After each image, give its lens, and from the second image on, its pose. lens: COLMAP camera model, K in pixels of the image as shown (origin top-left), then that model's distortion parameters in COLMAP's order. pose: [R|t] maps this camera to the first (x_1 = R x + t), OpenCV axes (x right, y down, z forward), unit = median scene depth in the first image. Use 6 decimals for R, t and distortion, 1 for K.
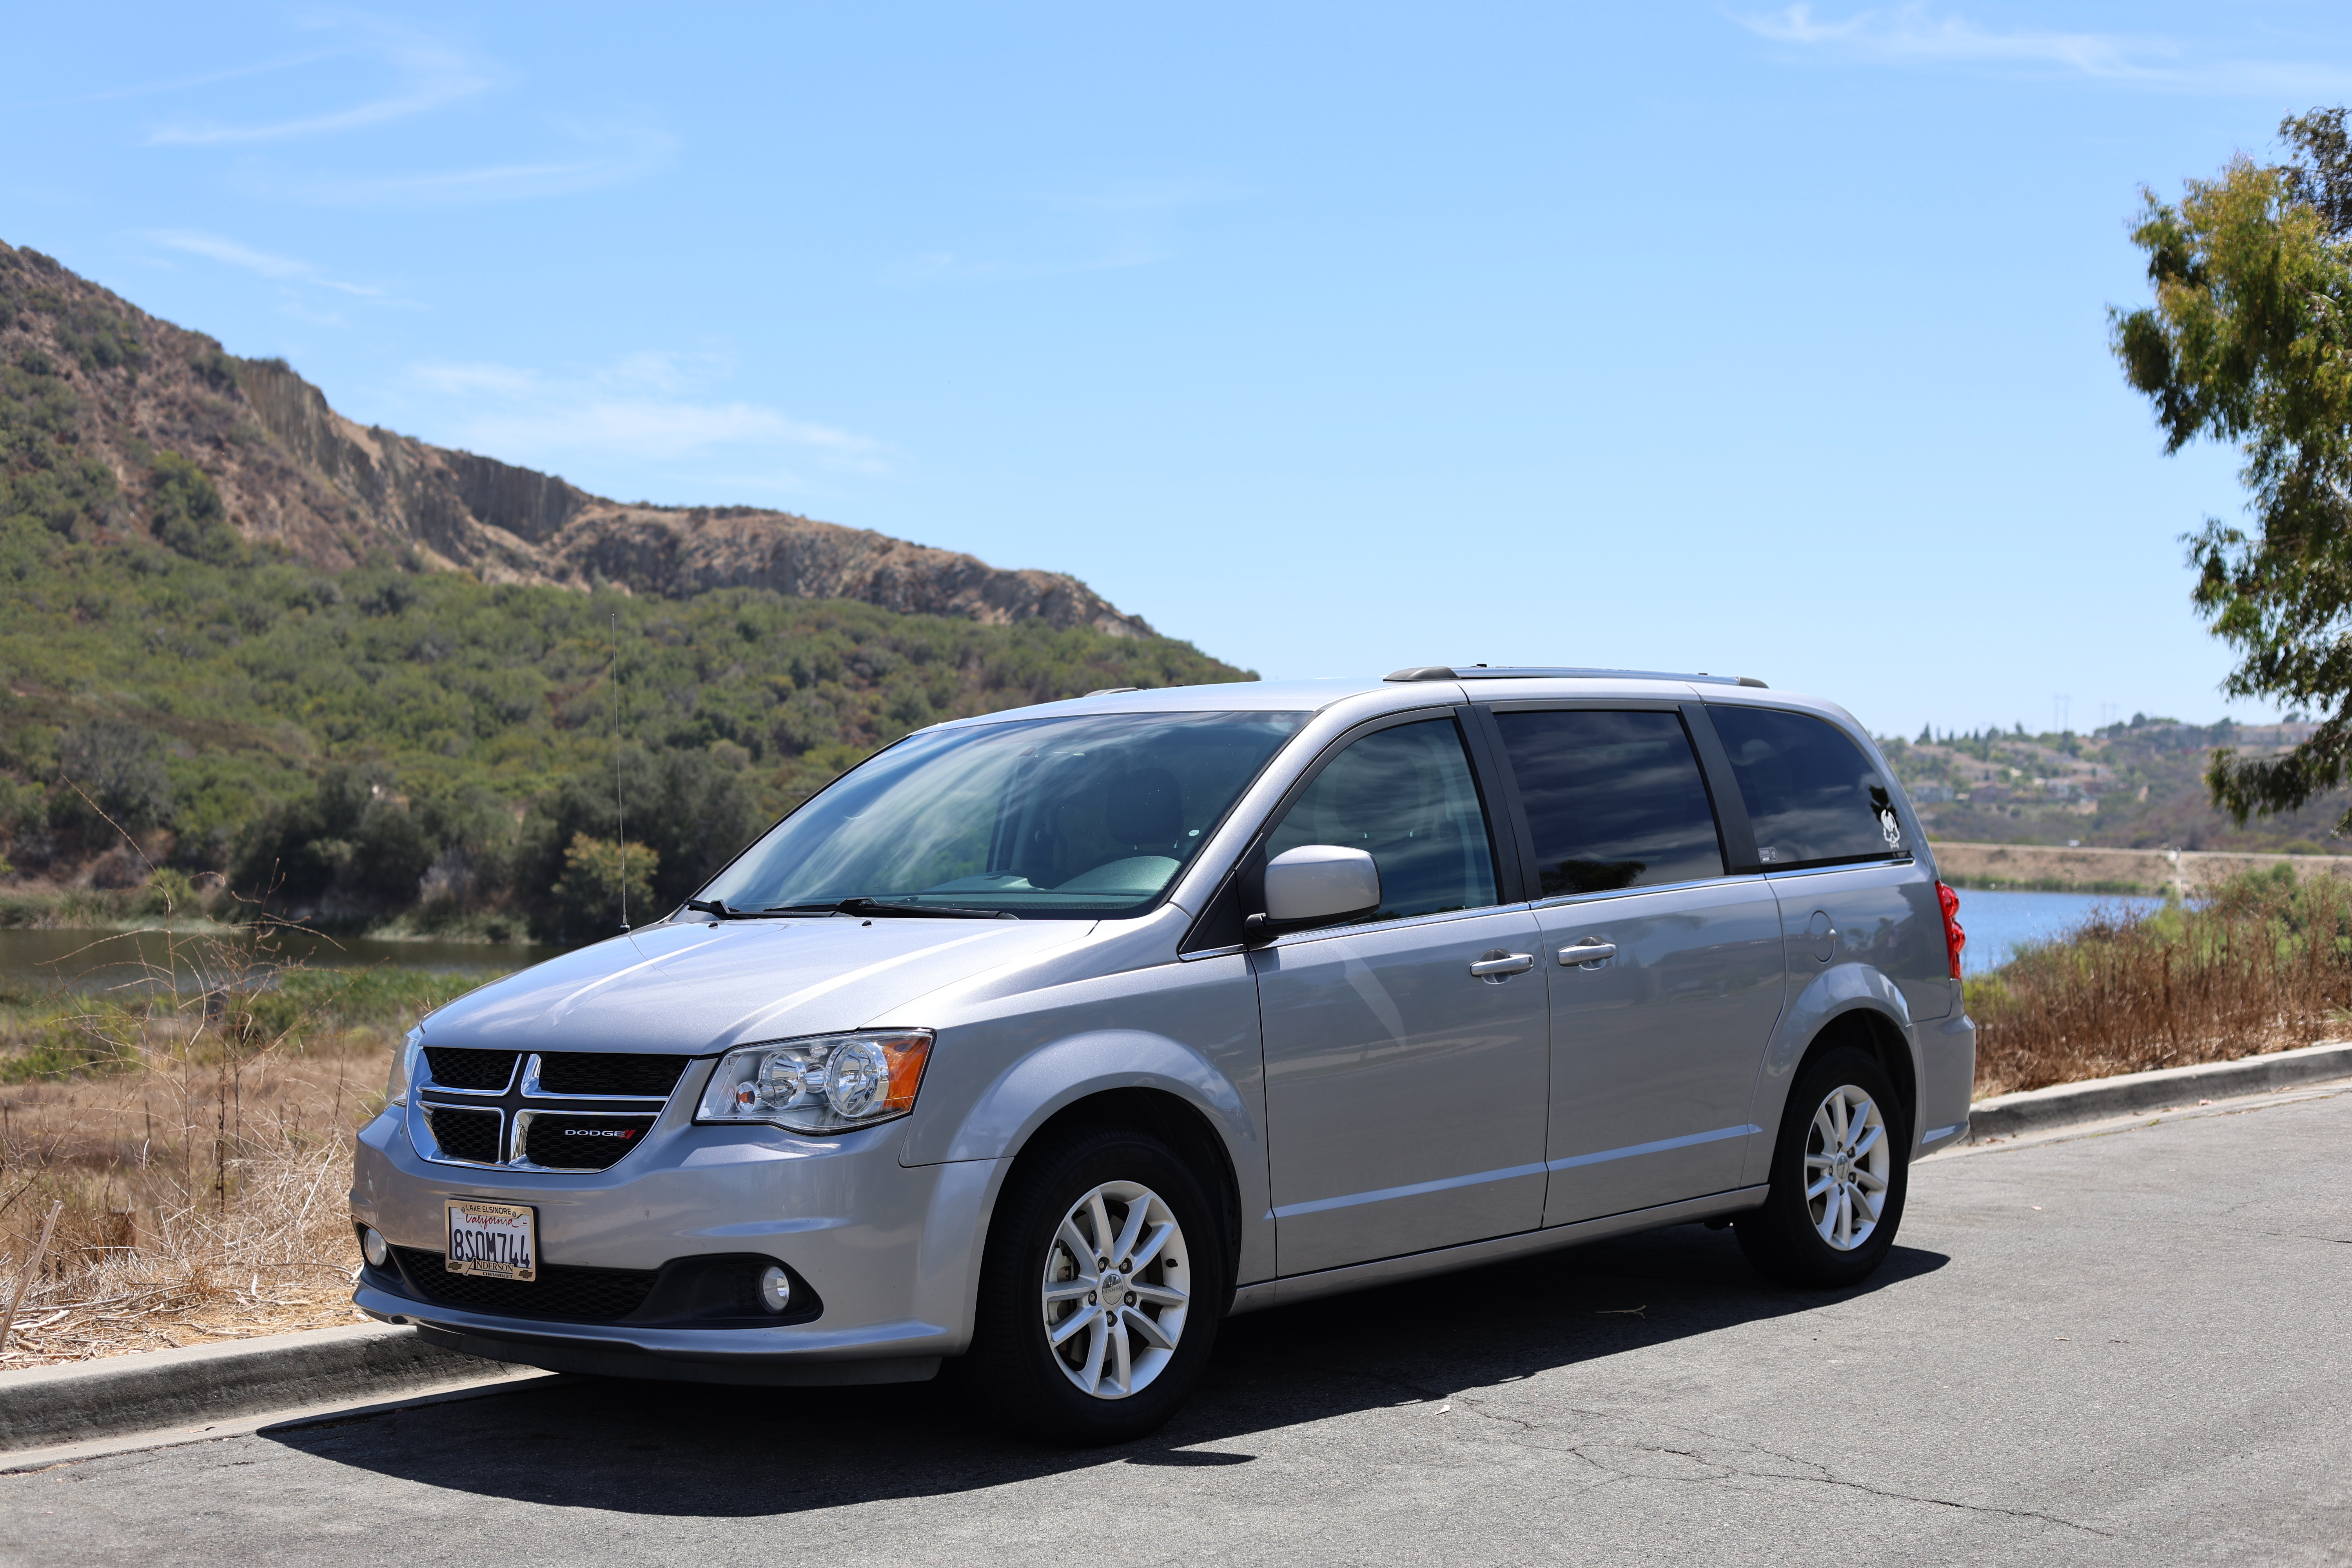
lens RADIAL K [[3303.9, 0, 1165.9], [0, 3303.9, 781.9], [0, 0, 1]] dist [-0.061546, 0.000000]
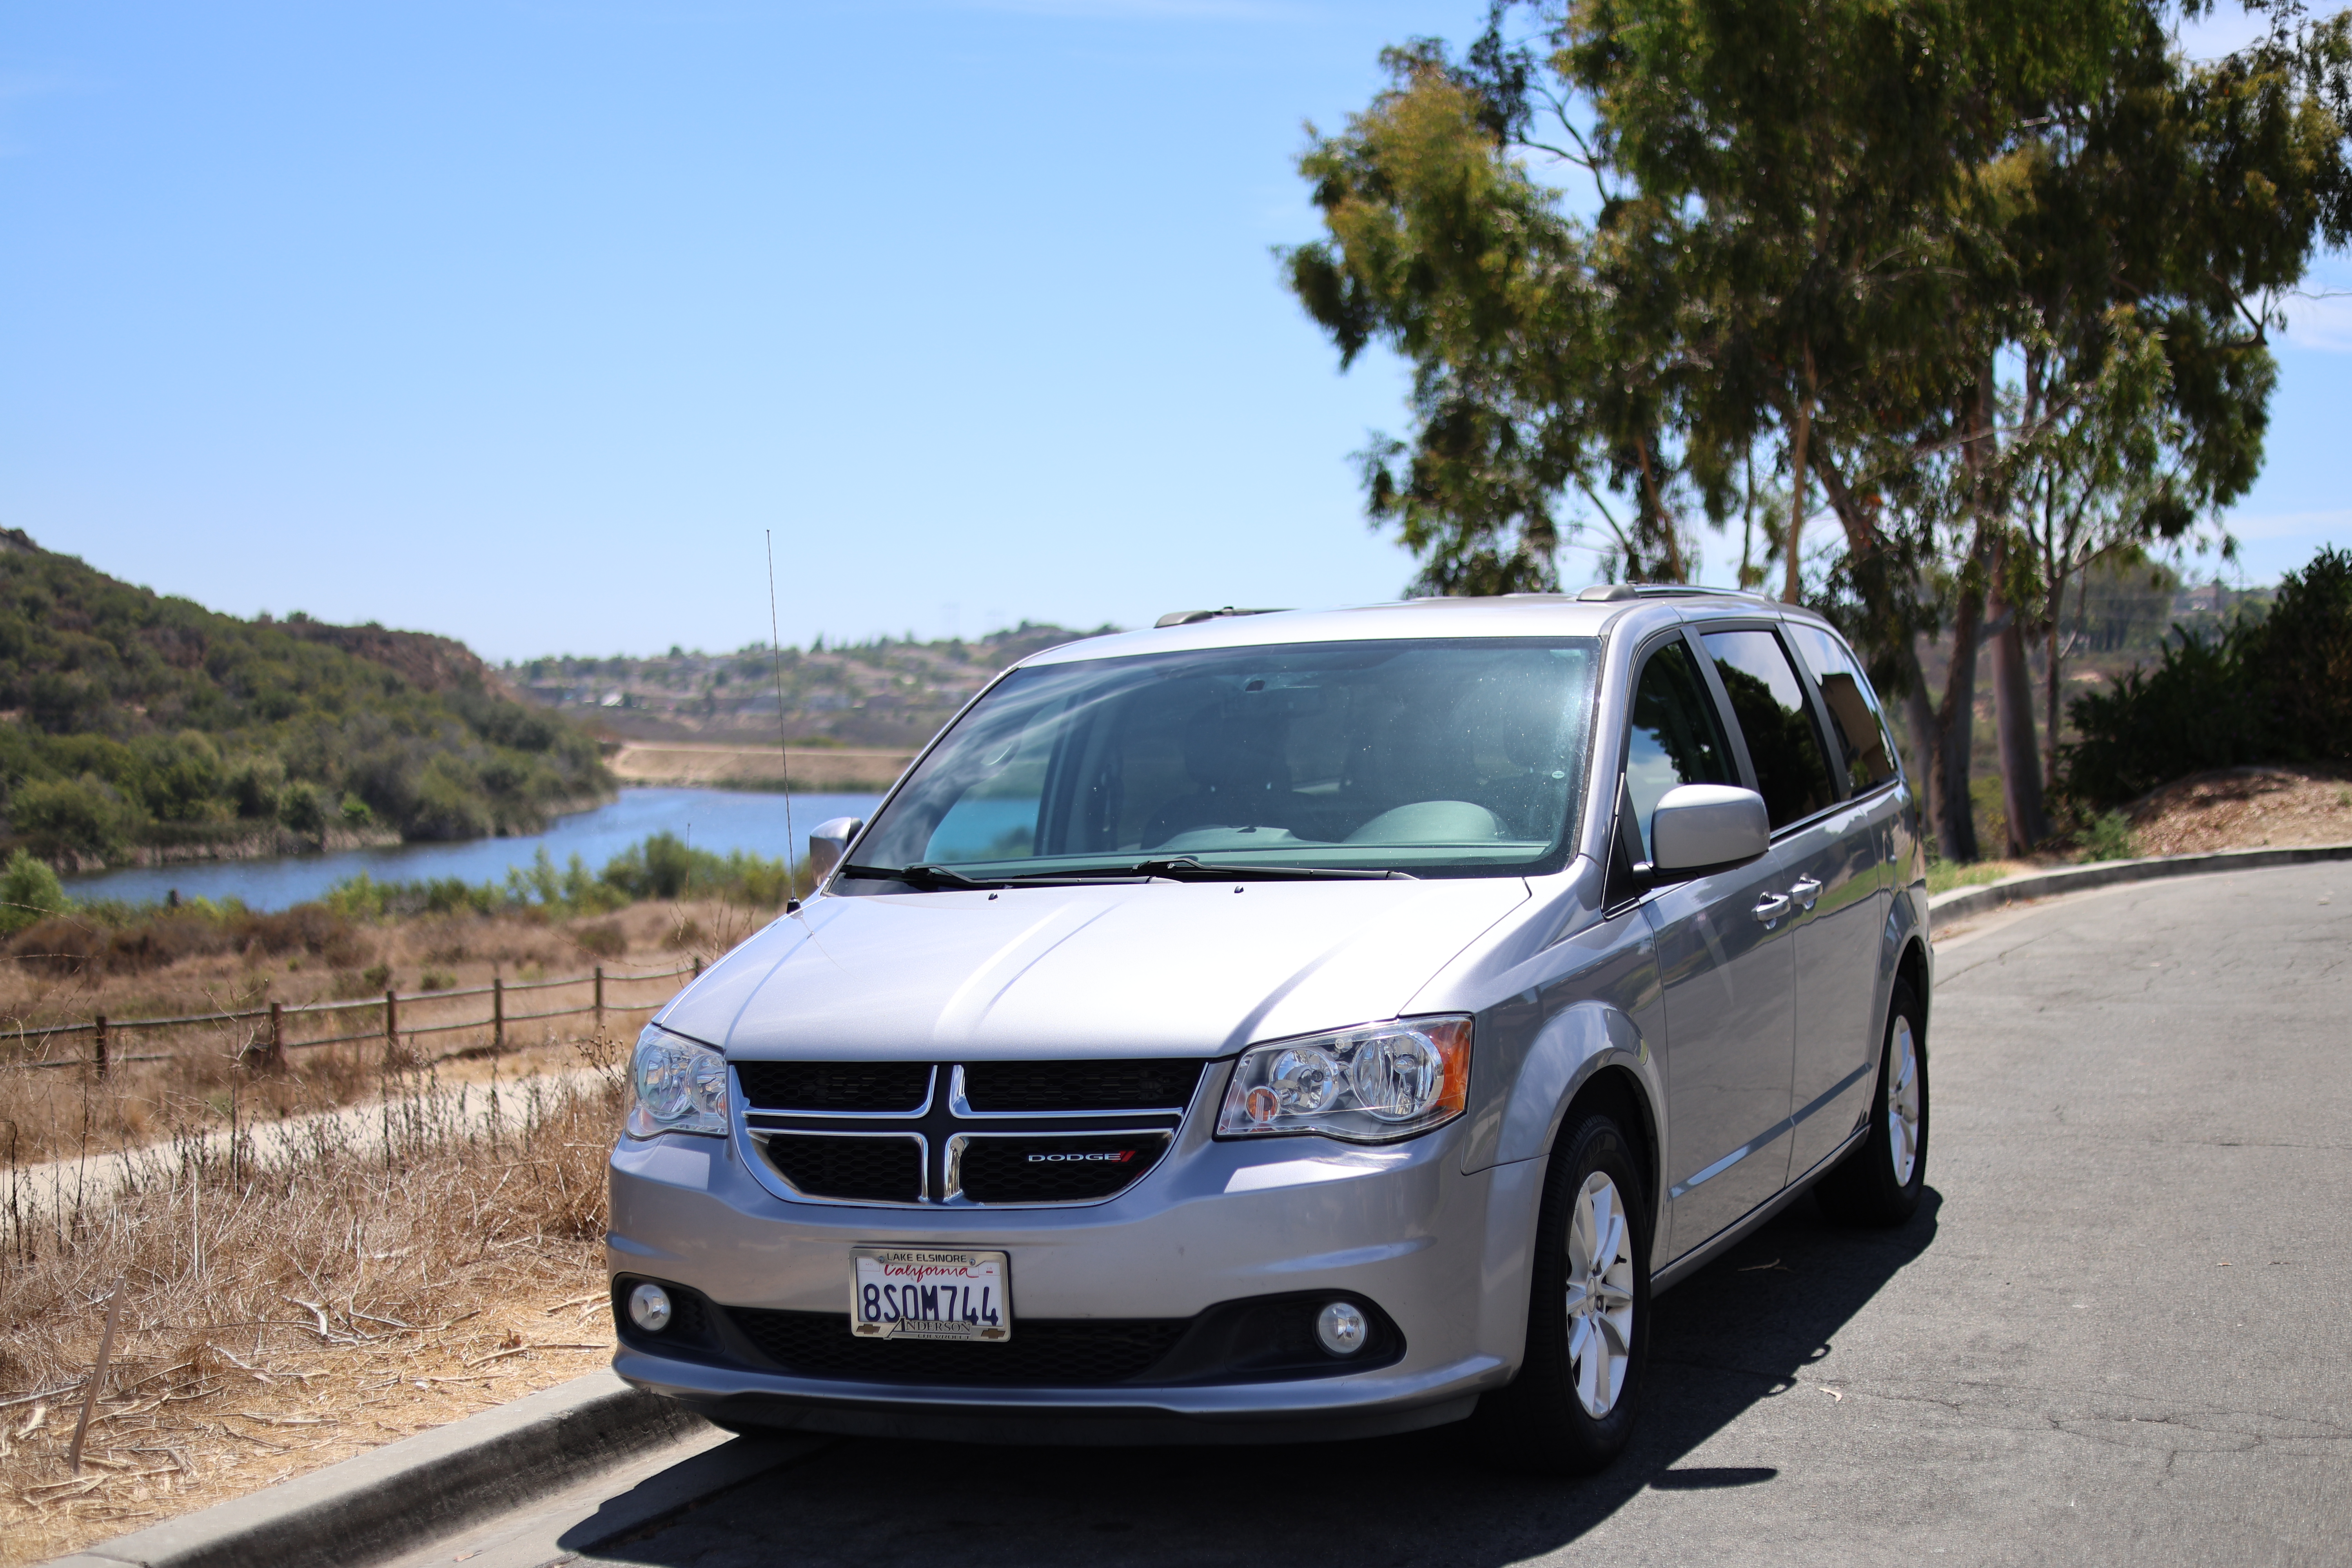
lens RADIAL K [[3303.9, 0, 1174.8], [0, 3303.9, 779.8], [0, 0, 1]] dist [-0.061546, 0.000000]
pose [[0.946963, -0.024641, 0.320397, -0.404209], [0.016305, 0.999456, 0.028675, -0.011592], [-0.320929, -0.021931, 0.946849, 0.202904]]
